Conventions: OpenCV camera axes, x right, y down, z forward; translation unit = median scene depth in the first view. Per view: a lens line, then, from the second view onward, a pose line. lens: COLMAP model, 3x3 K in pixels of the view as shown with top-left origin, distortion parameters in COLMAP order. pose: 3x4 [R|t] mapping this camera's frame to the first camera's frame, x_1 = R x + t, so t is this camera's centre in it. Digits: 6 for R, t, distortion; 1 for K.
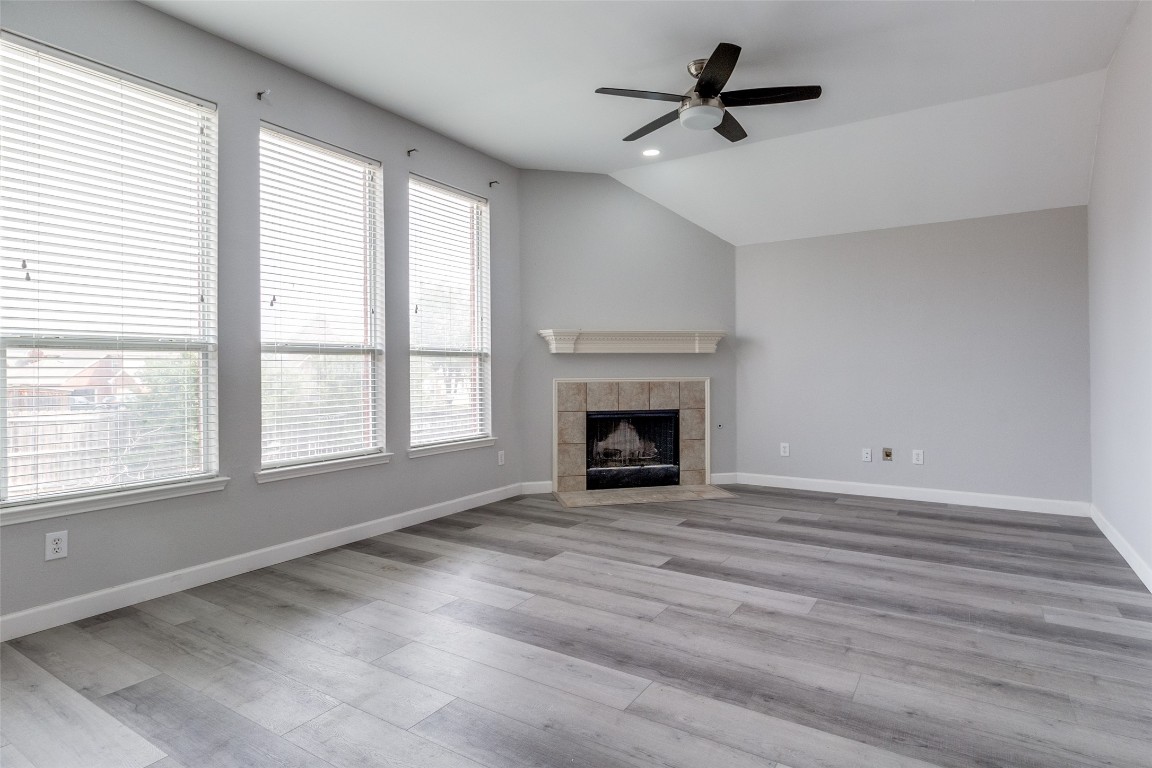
lens RADIAL K [[604.2, 0, 600.6], [0, 604.2, 367.3], [0, 0, 1]] dist [0.003697, -0.002789]
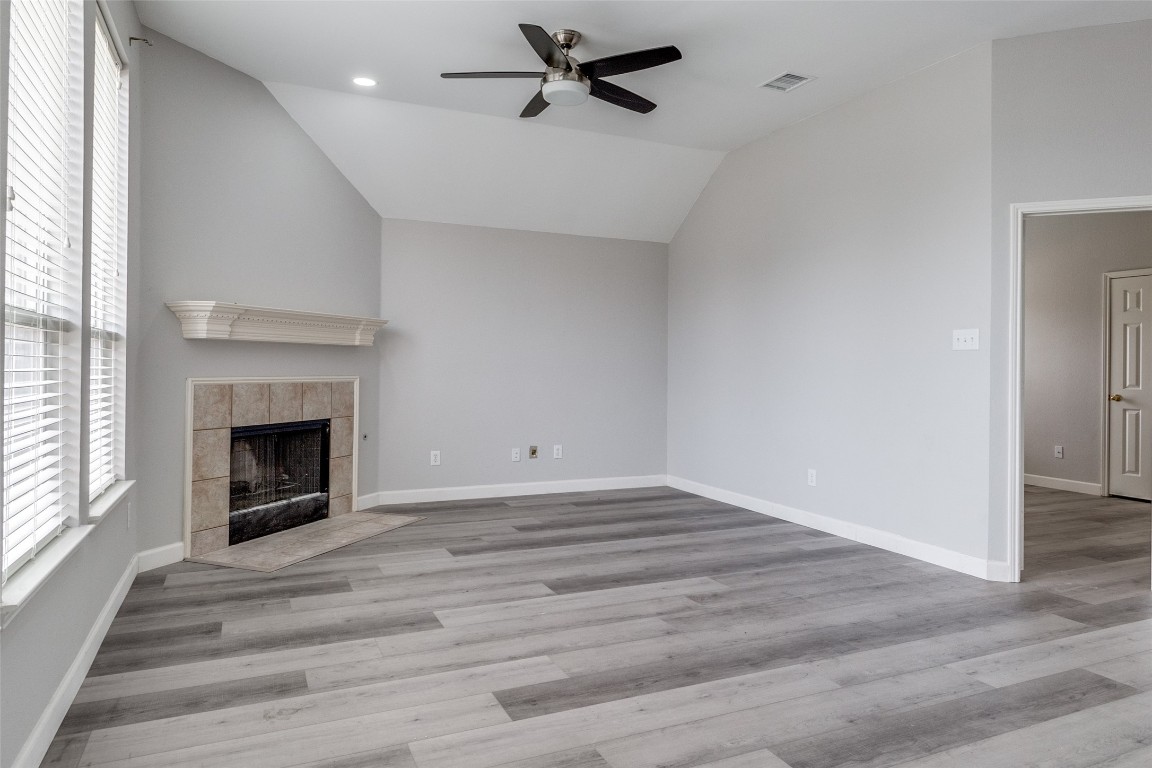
lens RADIAL K [[729.0, 0, 563.6], [0, 729.0, 361.0], [0, 0, 1]] dist [-0.001923, 0.003391]
pose [[0.564253, 0.018269, 0.825400, -0.623188], [-0.014759, 0.999819, -0.012041, 0.005370], [-0.825470, -0.005388, 0.564420, 0.321864]]
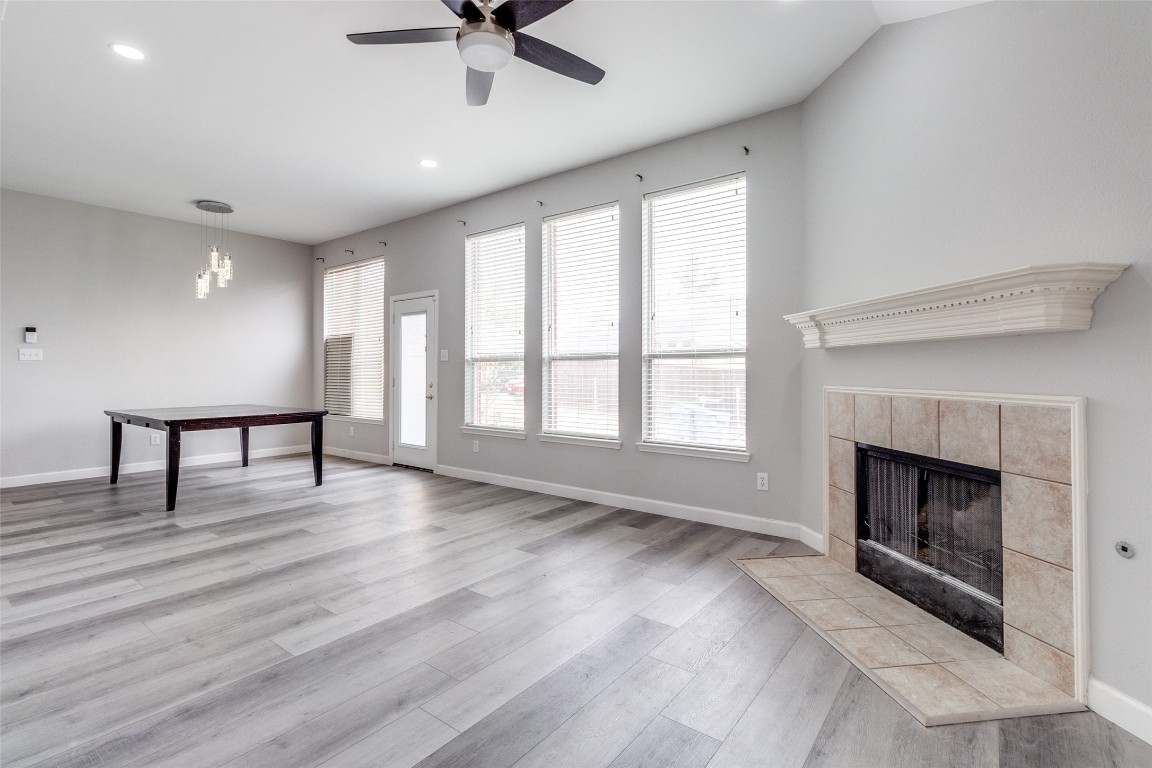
lens RADIAL K [[543.9, 0, 554.4], [0, 543.9, 365.5], [0, 0, 1]] dist [0.002619, -0.000520]
pose [[-0.131992, -0.003837, -0.991243, 0.725249], [0.005532, 0.999974, -0.004608, -0.003608], [0.991235, -0.006092, -0.131967, 1.005127]]
